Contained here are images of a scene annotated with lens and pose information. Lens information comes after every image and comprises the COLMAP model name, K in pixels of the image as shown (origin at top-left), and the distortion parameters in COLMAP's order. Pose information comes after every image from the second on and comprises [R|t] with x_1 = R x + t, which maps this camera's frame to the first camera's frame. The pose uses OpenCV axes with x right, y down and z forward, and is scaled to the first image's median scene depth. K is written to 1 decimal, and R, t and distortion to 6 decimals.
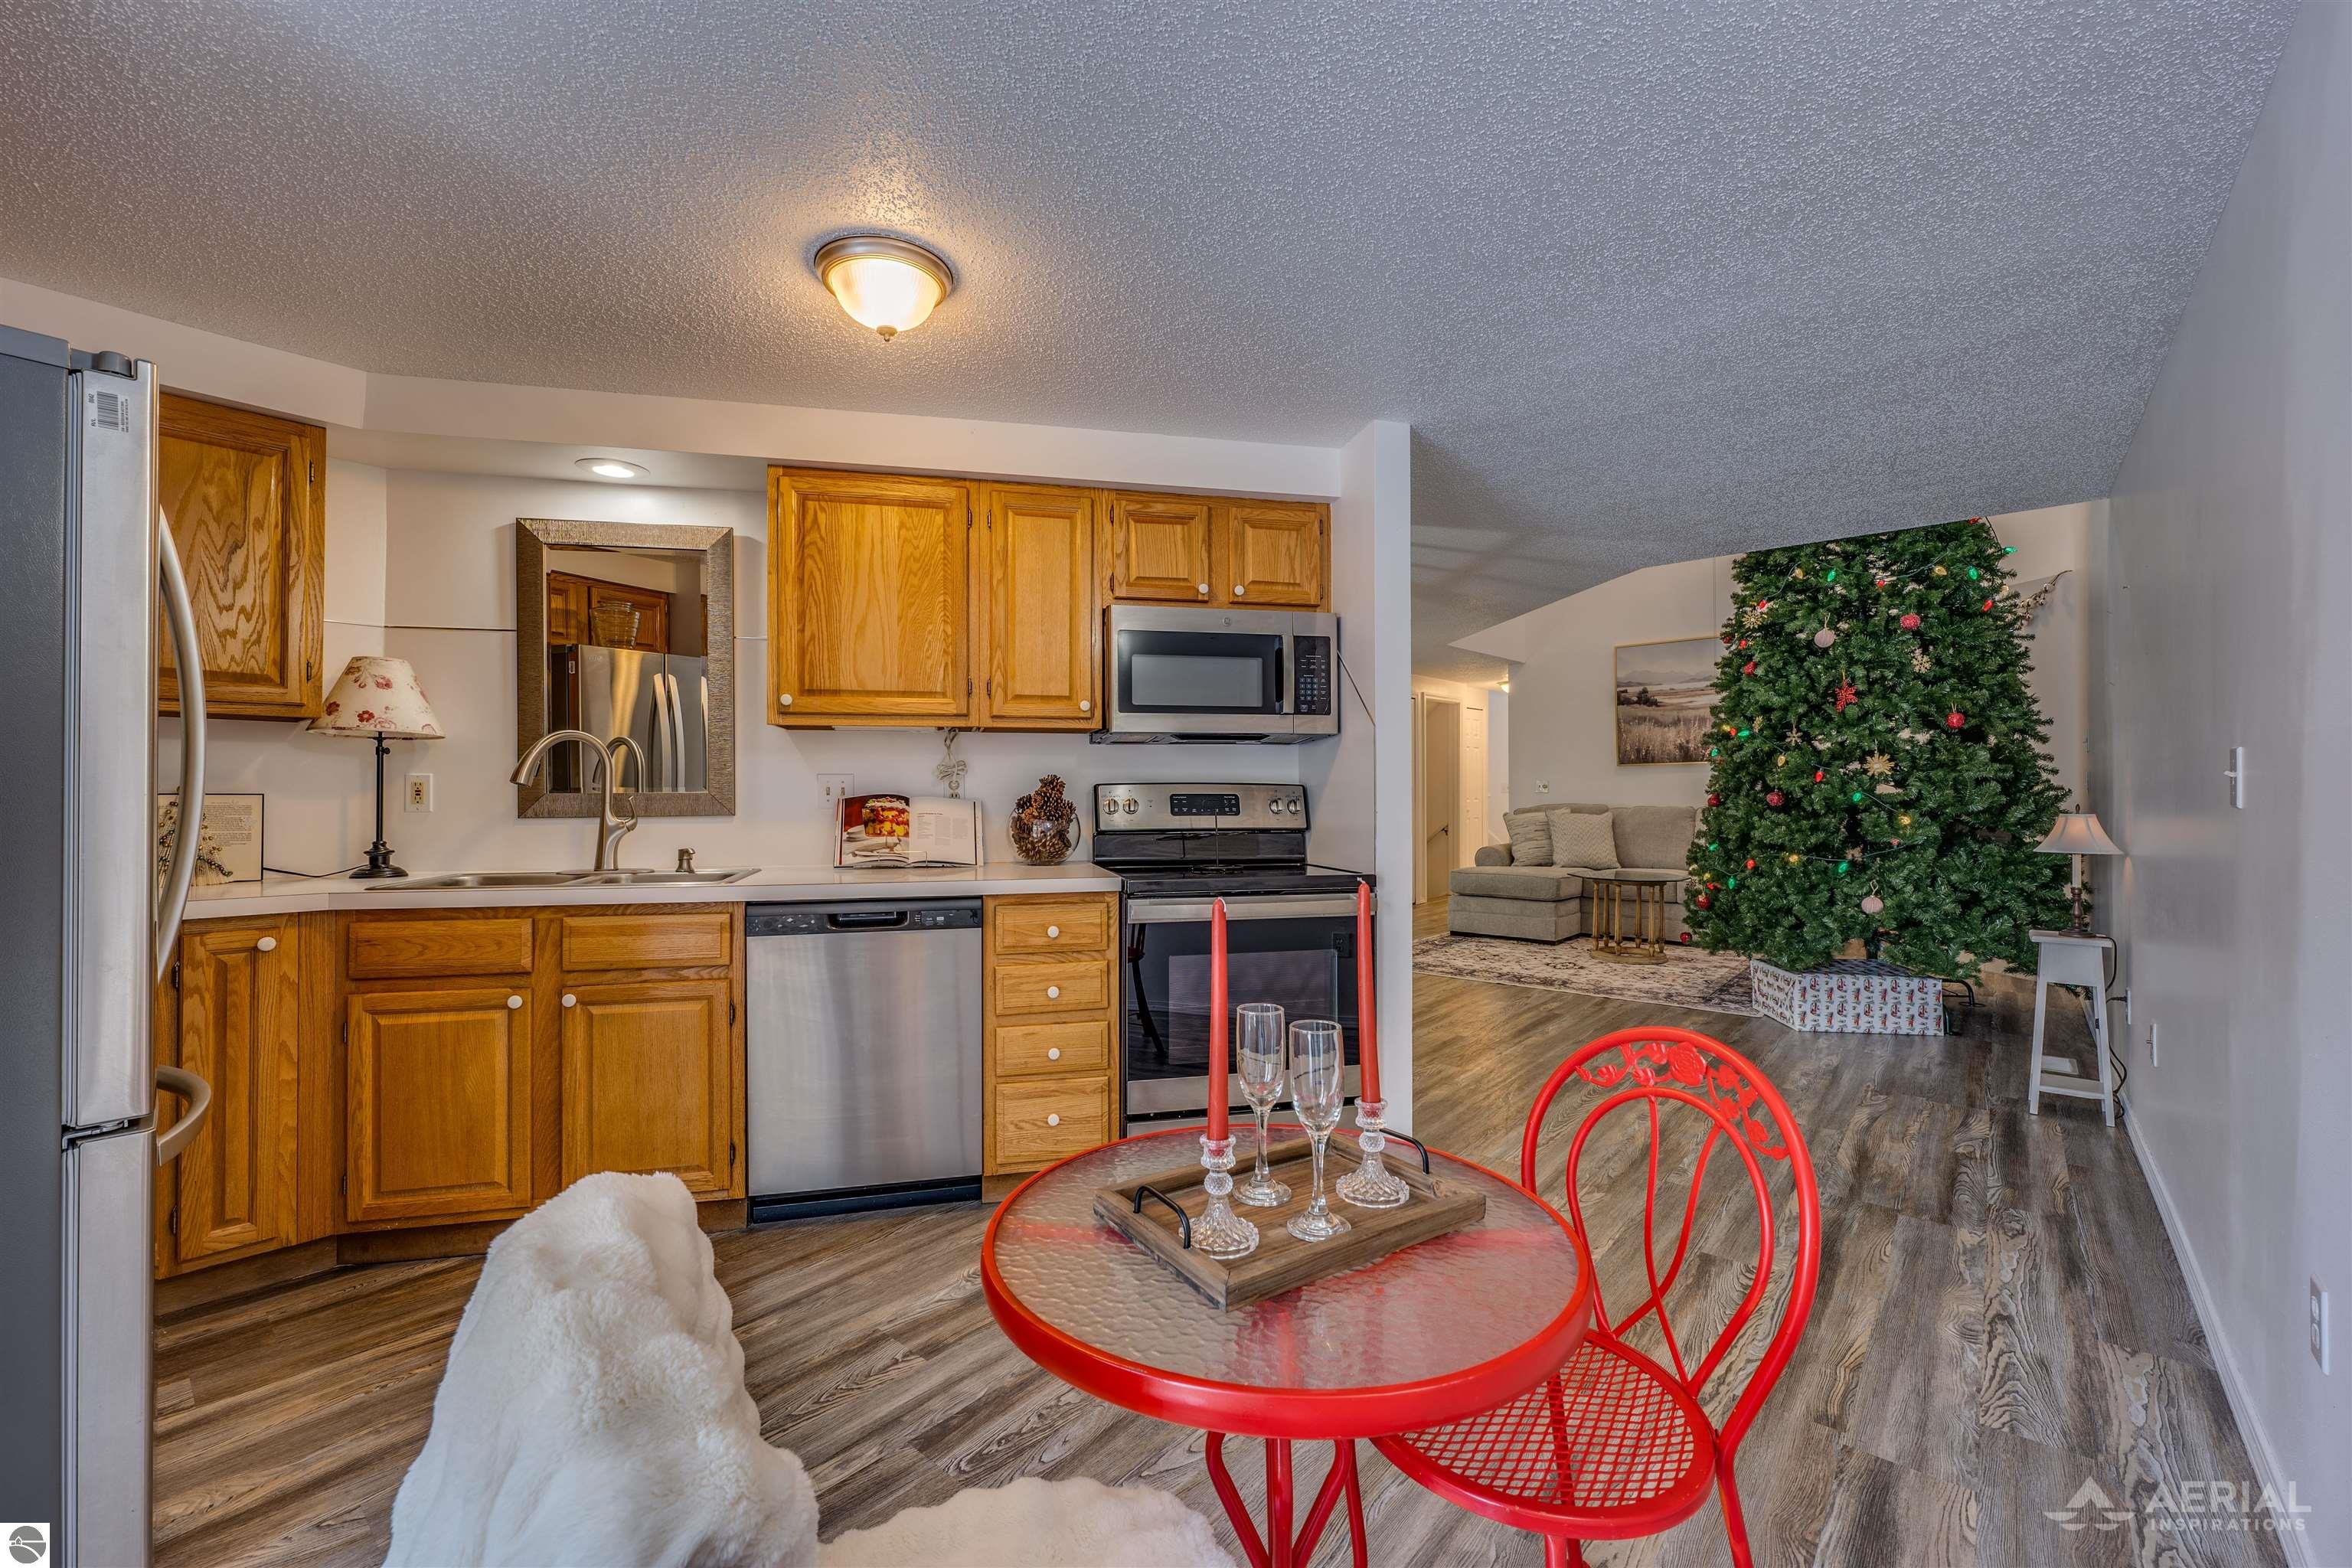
lens RADIAL K [[974.9, 0, 1171.9], [0, 974.9, 782.7], [0, 0, 1]] dist [-0.003419, 0.000574]
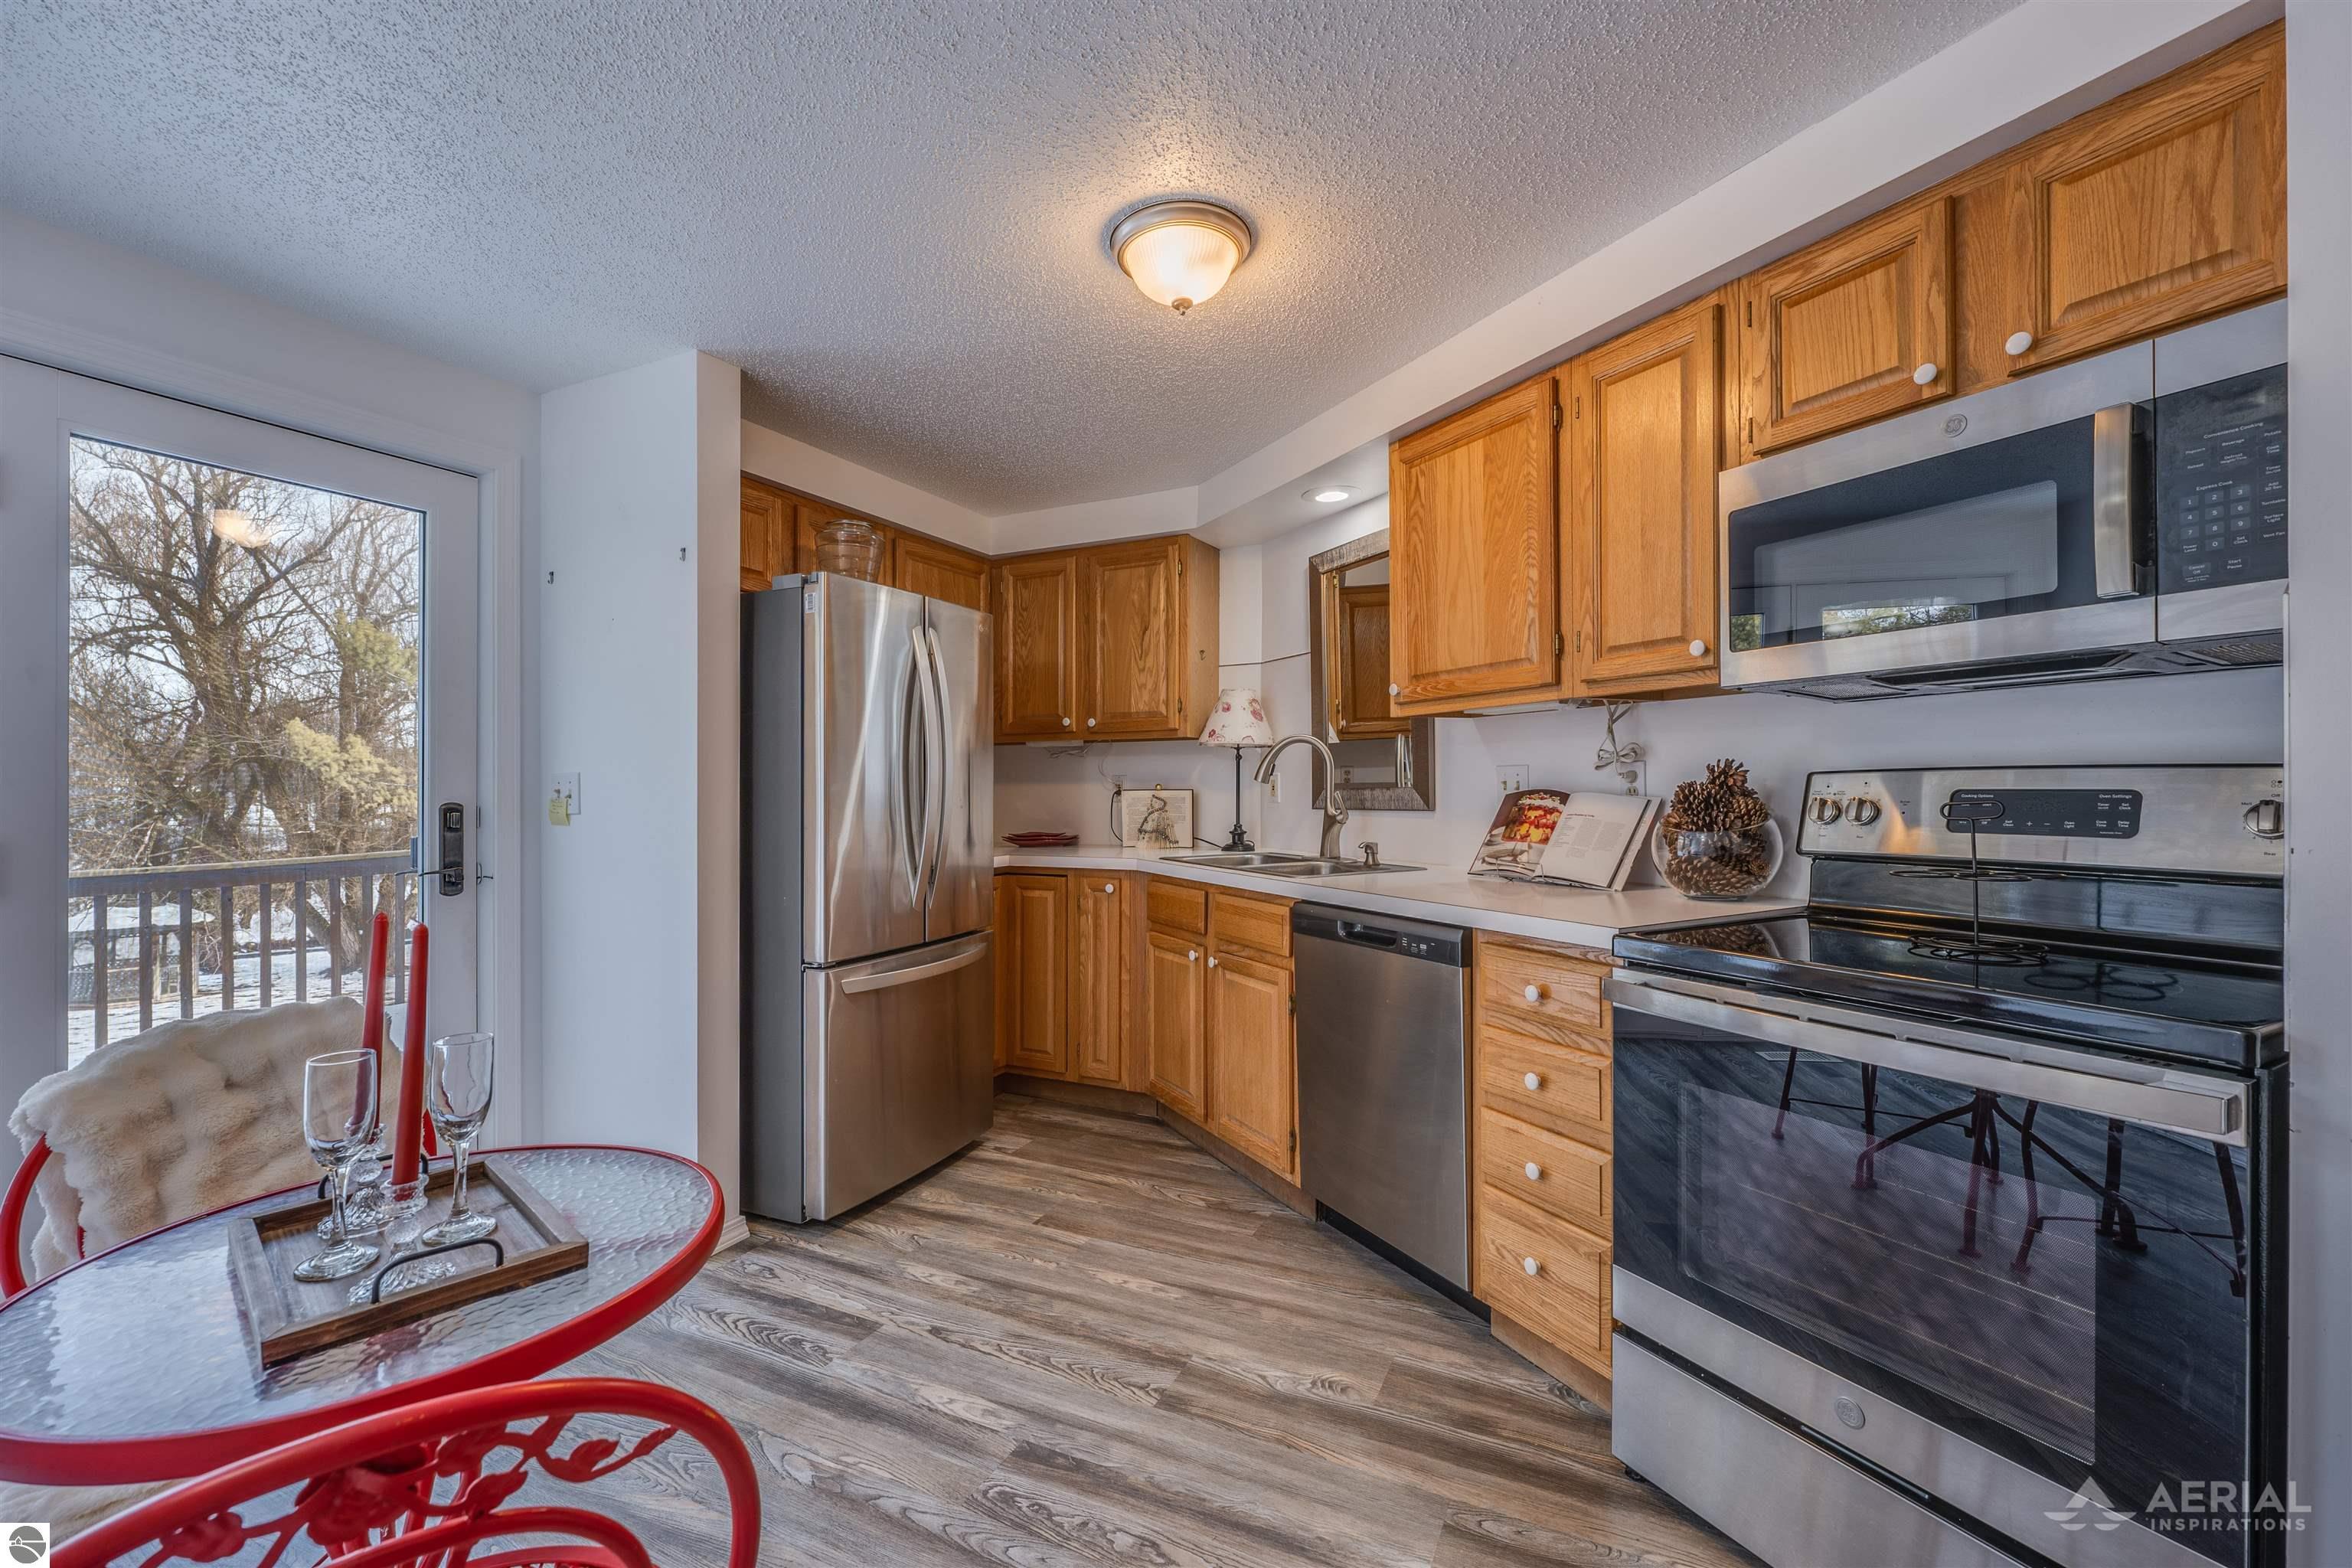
lens RADIAL K [[974.9, 0, 1171.9], [0, 974.9, 780.0], [0, 0, 1]] dist [-0.003419, 0.000574]
pose [[0.243106, -0.005670, -0.969983, 0.435843], [0.022523, 0.999746, -0.000199, -0.002871], [0.969738, -0.021799, 0.243172, 0.532593]]
